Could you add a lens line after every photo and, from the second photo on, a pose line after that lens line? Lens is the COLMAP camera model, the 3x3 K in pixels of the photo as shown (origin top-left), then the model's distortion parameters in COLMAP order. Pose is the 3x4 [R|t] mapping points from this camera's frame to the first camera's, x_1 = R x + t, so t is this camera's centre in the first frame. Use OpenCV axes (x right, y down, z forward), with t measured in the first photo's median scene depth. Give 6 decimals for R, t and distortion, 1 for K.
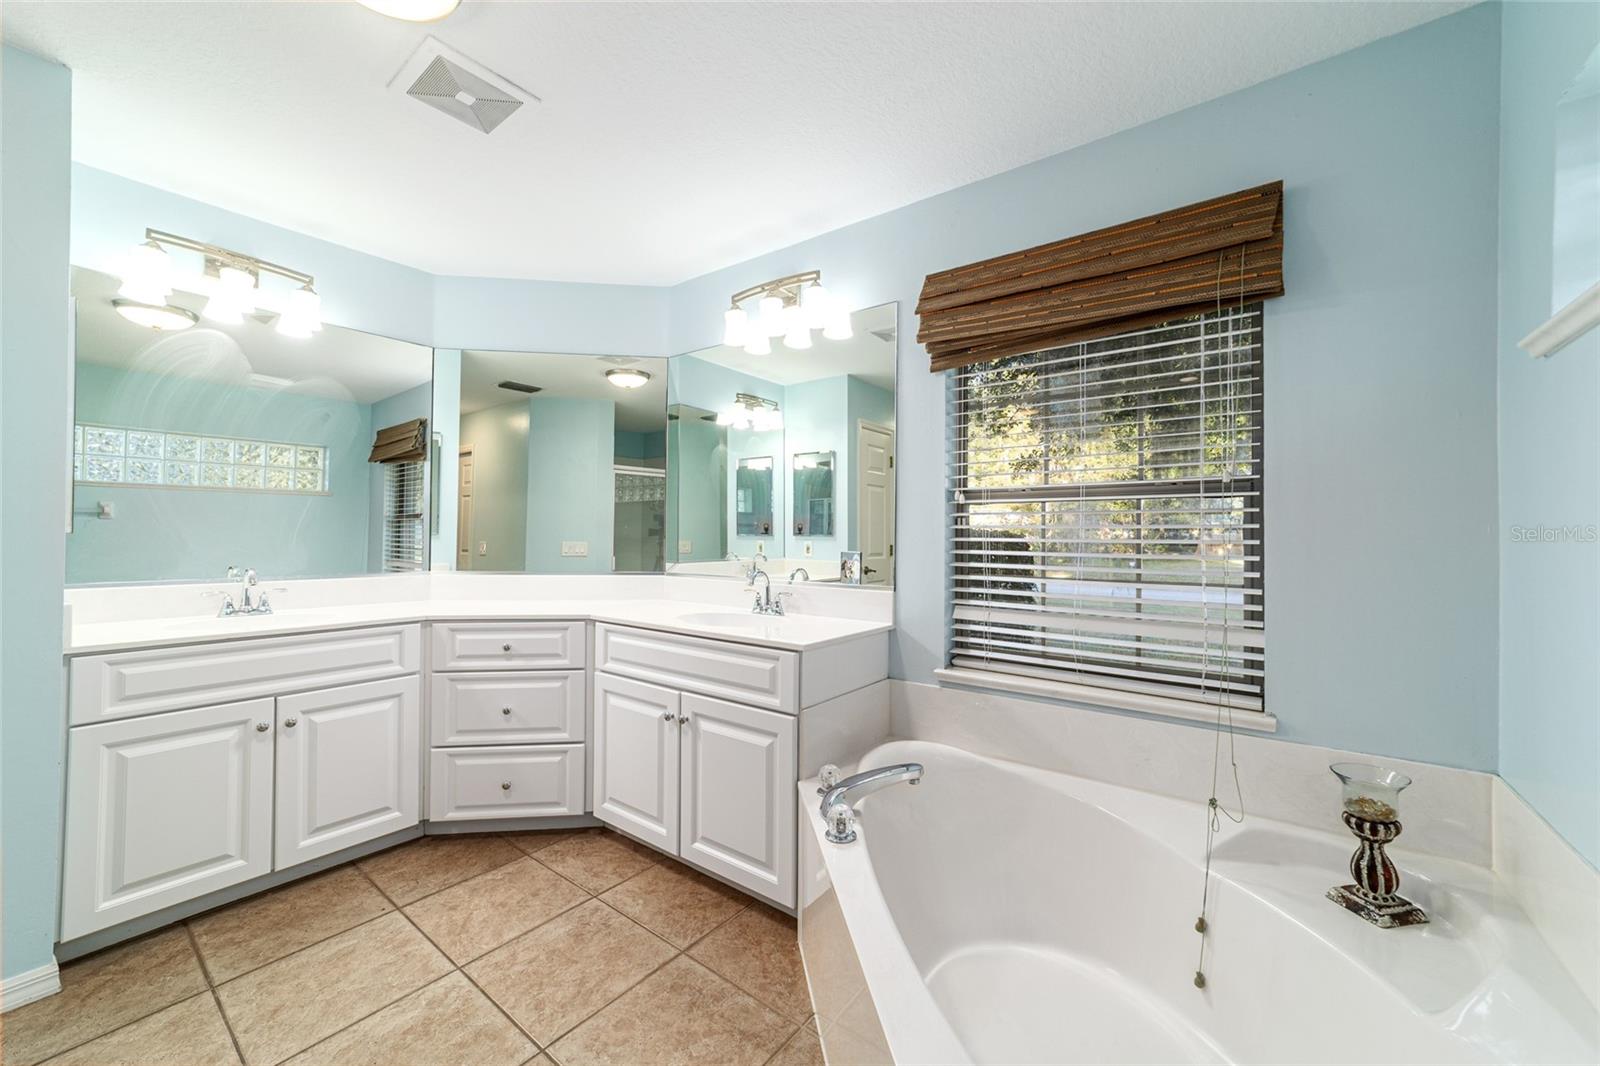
lens RADIAL K [[616.7, 0, 797.5], [0, 616.7, 532.9], [0, 0, 1]] dist [-0.011139, 0.005982]
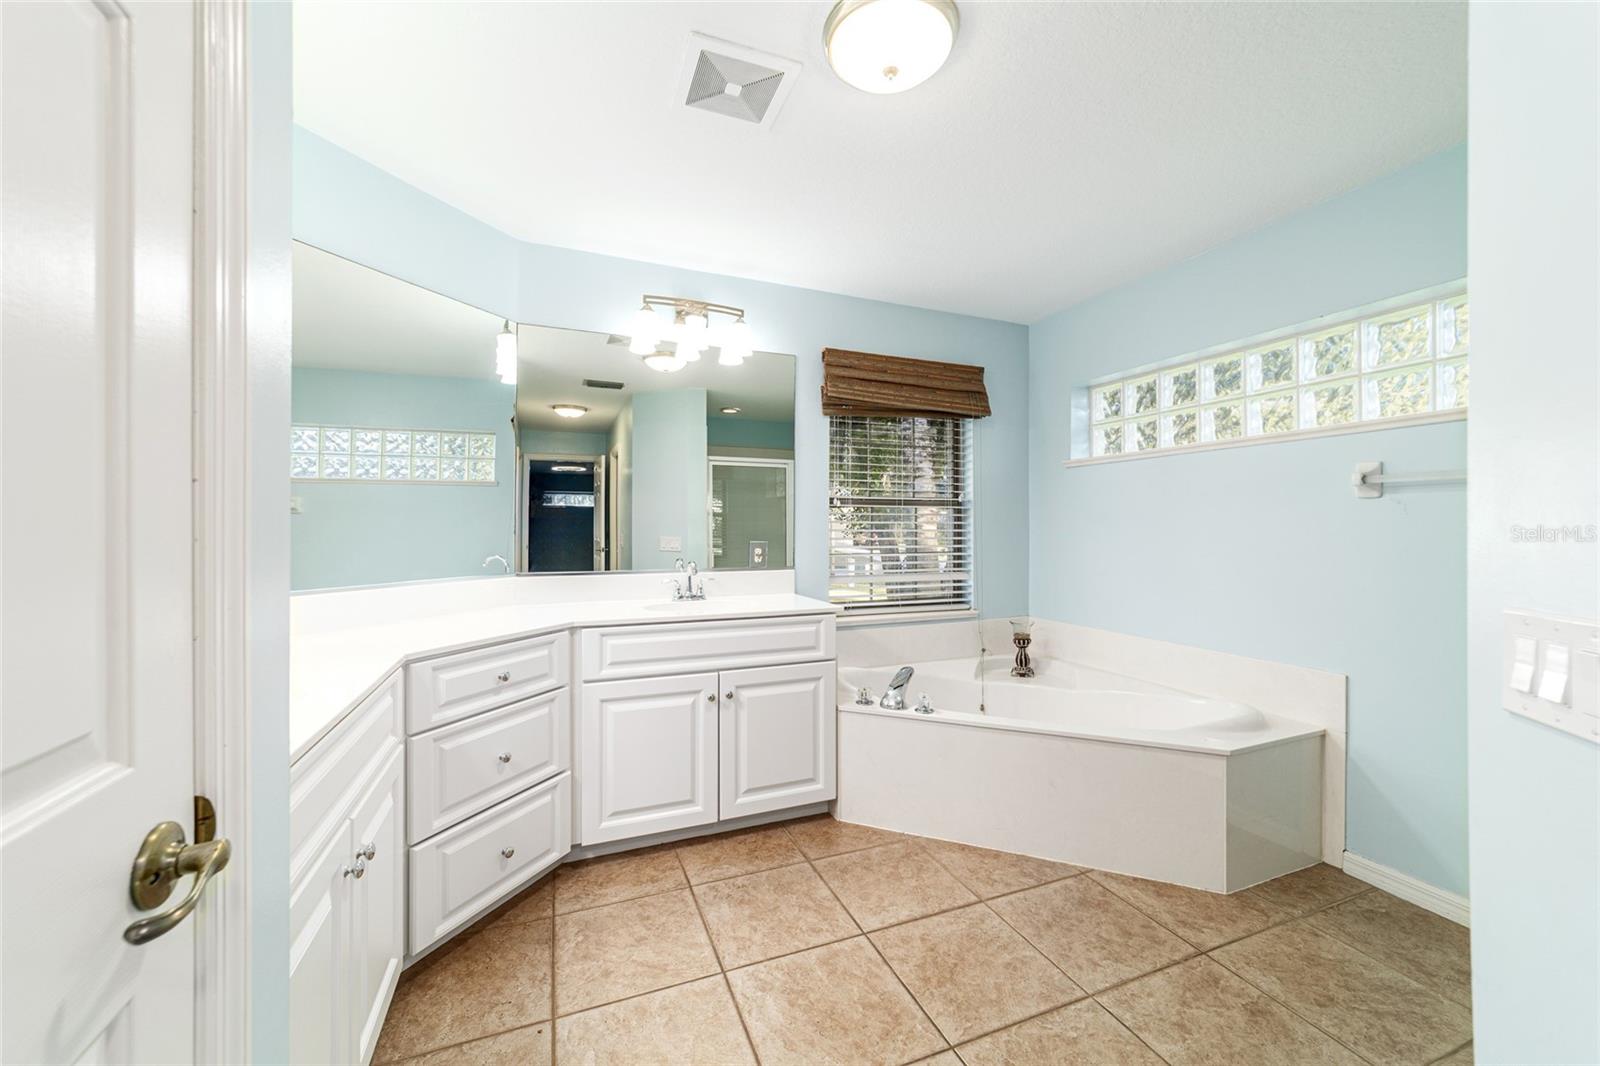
lens RADIAL K [[616.7, 0, 802.6], [0, 616.7, 528.0], [0, 0, 1]] dist [-0.011139, 0.005982]
pose [[0.502749, -0.009235, 0.864383, -1.178680], [0.000880, 0.999948, 0.010171, -0.011978], [-0.864432, -0.004353, 0.502731, 0.351279]]
